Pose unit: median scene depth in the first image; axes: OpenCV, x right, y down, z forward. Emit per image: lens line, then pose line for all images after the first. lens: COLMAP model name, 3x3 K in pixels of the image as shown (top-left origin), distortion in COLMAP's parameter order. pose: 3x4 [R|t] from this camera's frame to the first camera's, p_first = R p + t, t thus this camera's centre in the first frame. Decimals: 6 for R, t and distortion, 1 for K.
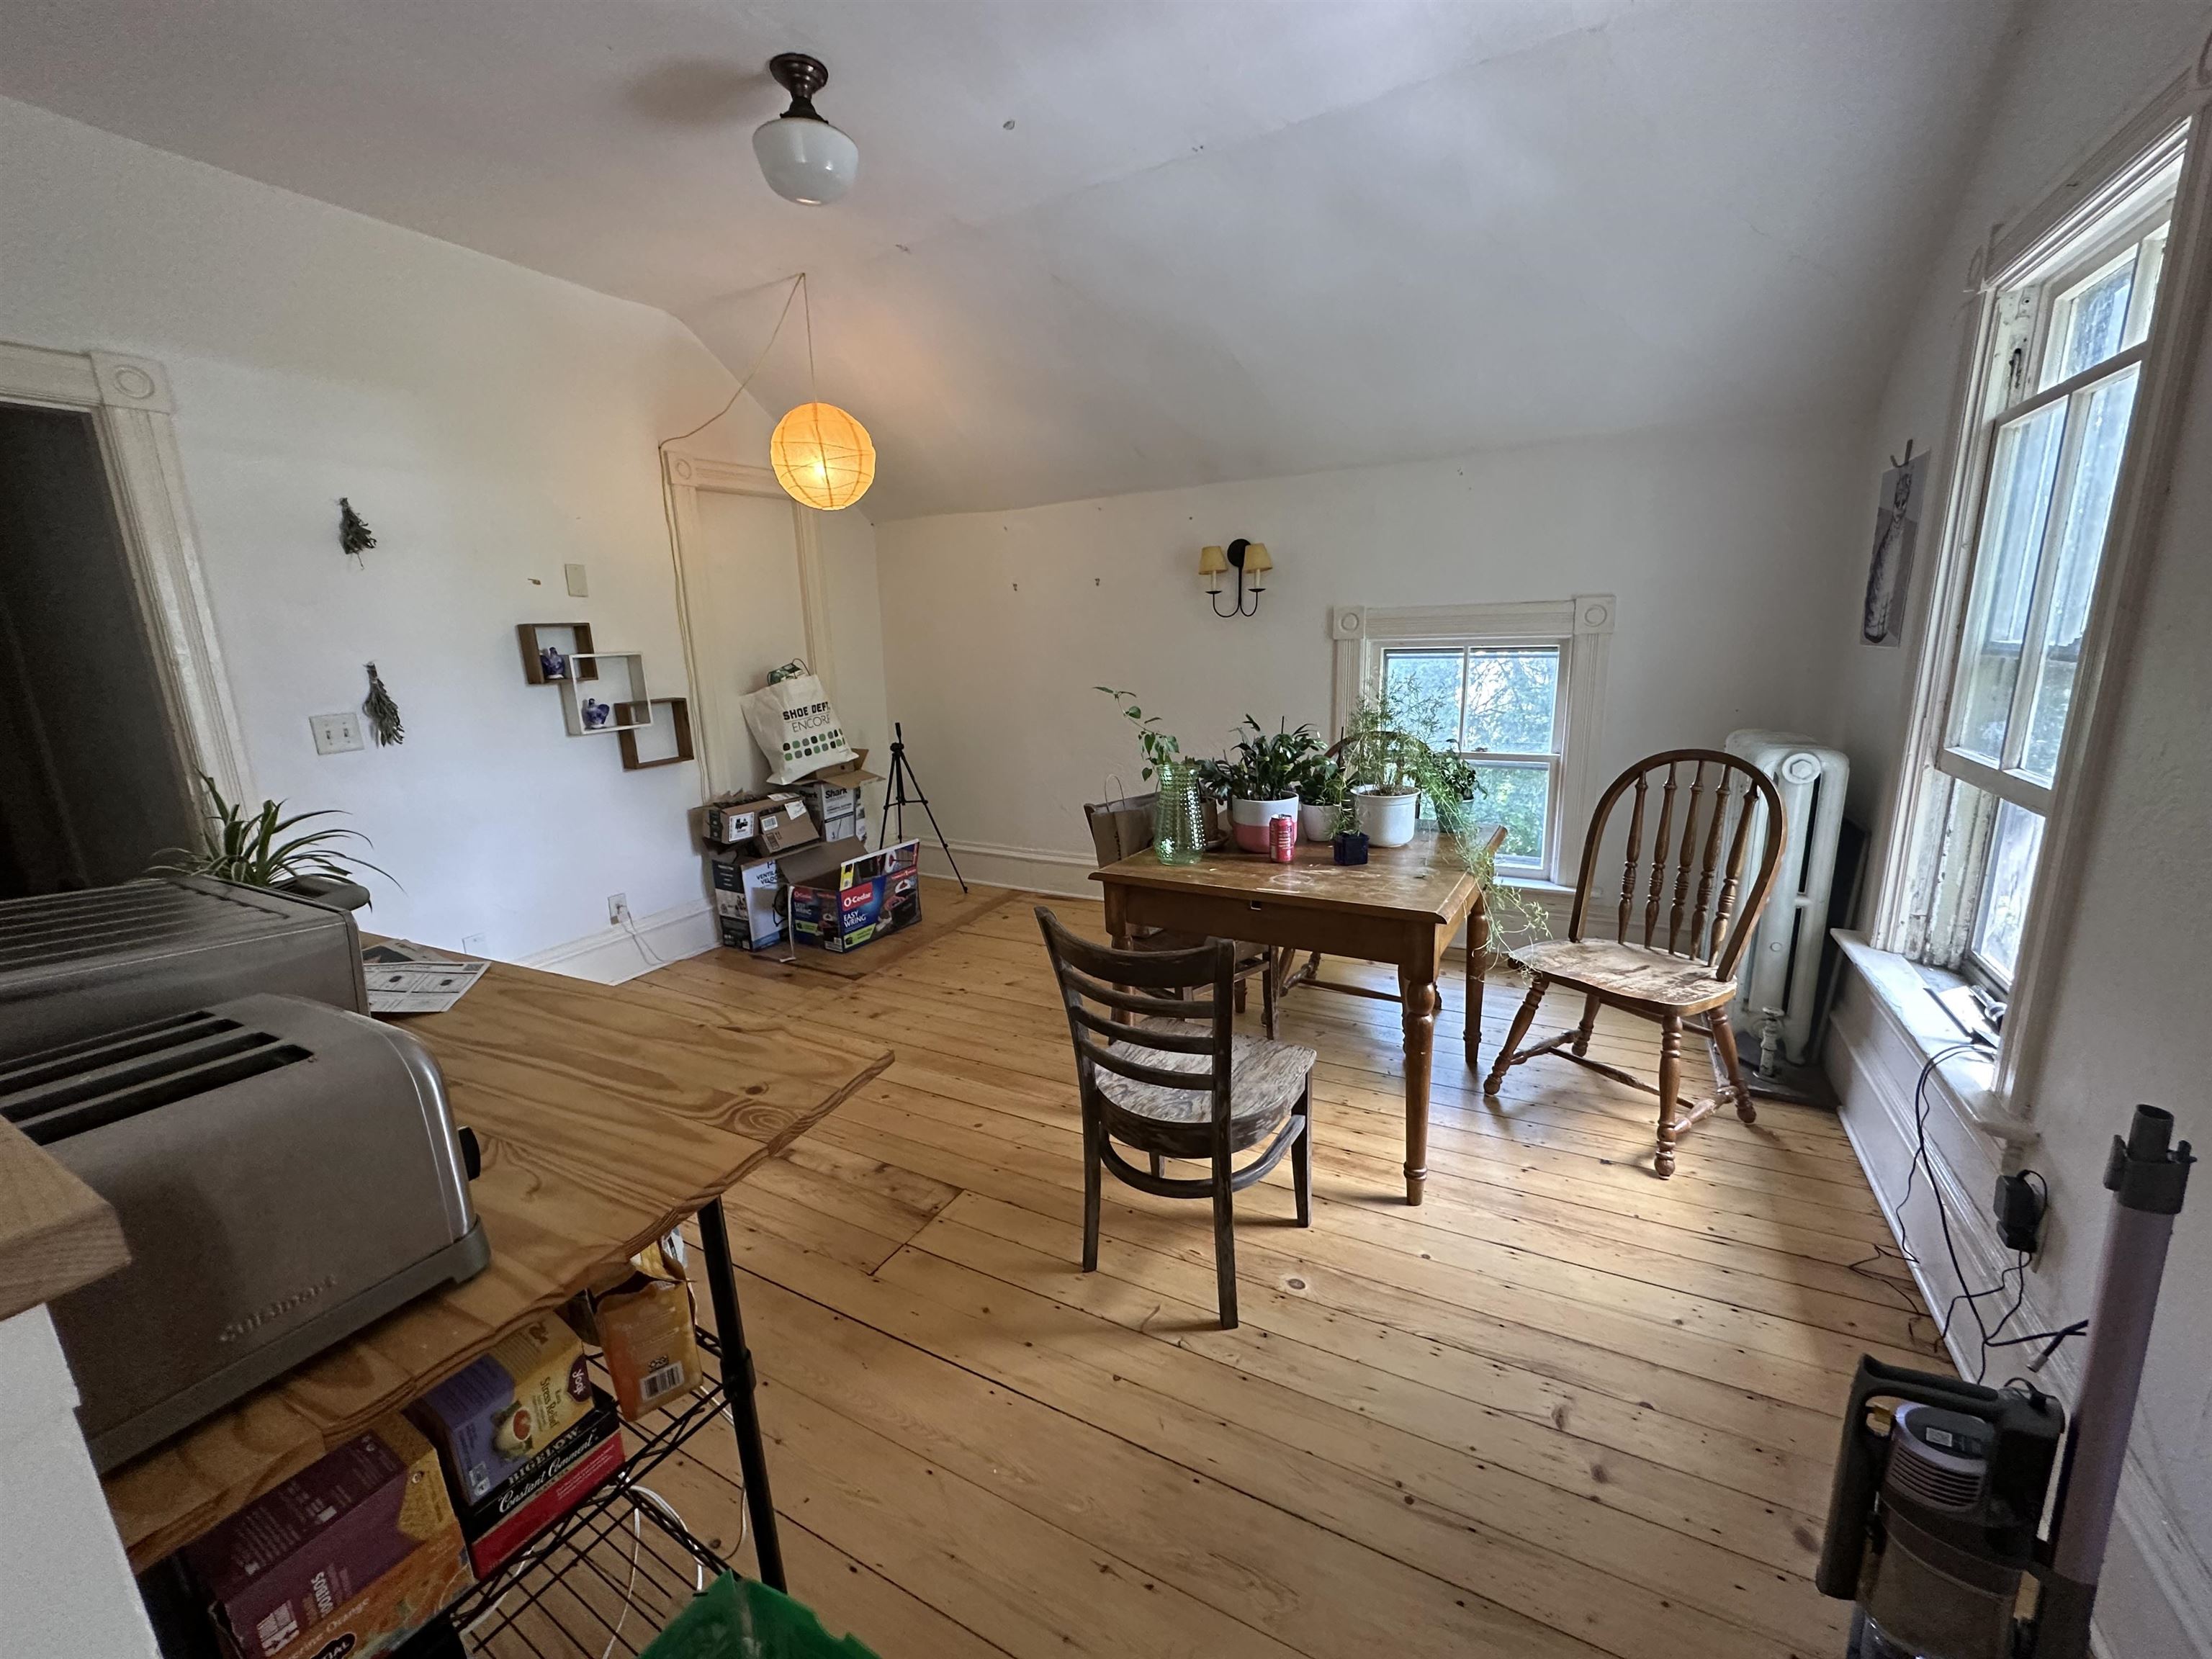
lens RADIAL K [[884.1, 0, 1104.4], [0, 884.1, 824.7], [0, 0, 1]] dist [-0.000632, 0.000256]
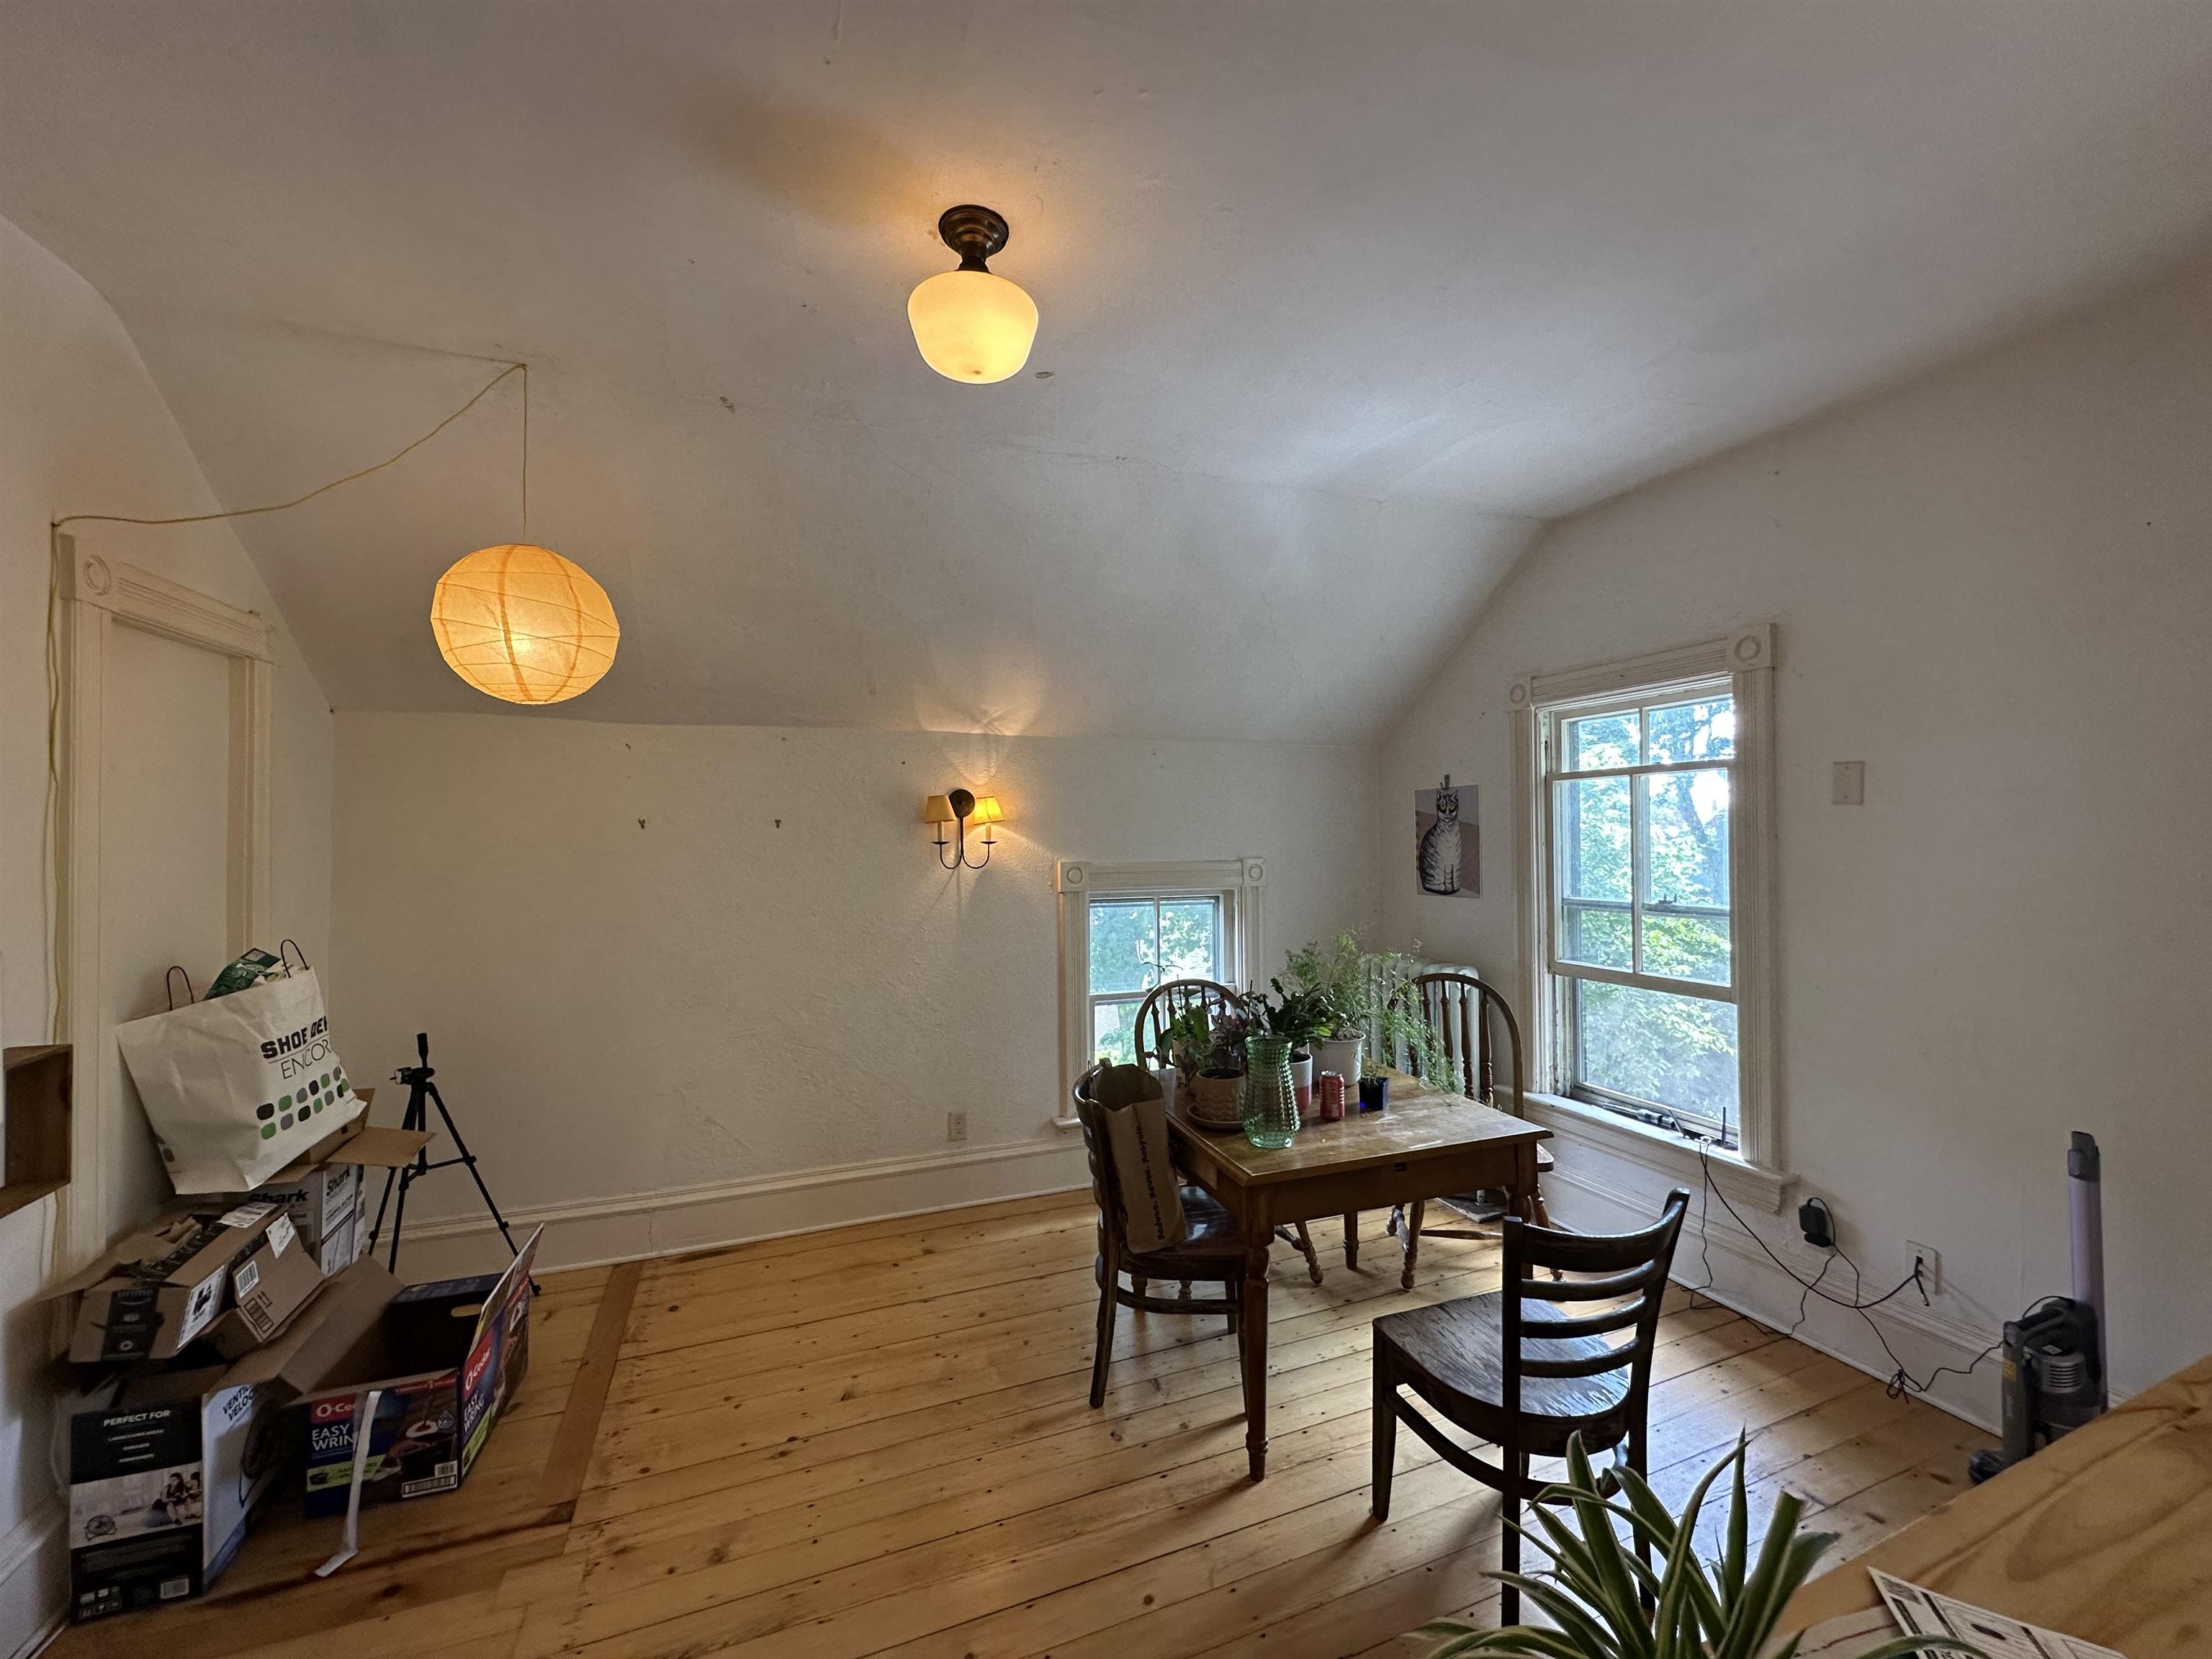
lens RADIAL K [[884.1, 0, 1104.4], [0, 884.1, 824.7], [0, 0, 1]] dist [-0.000632, 0.000256]
pose [[0.641517, 0.039688, 0.766081, -0.462343], [0.151397, 0.972468, -0.177161, -0.088374], [-0.752020, 0.229634, 0.617846, 0.284972]]
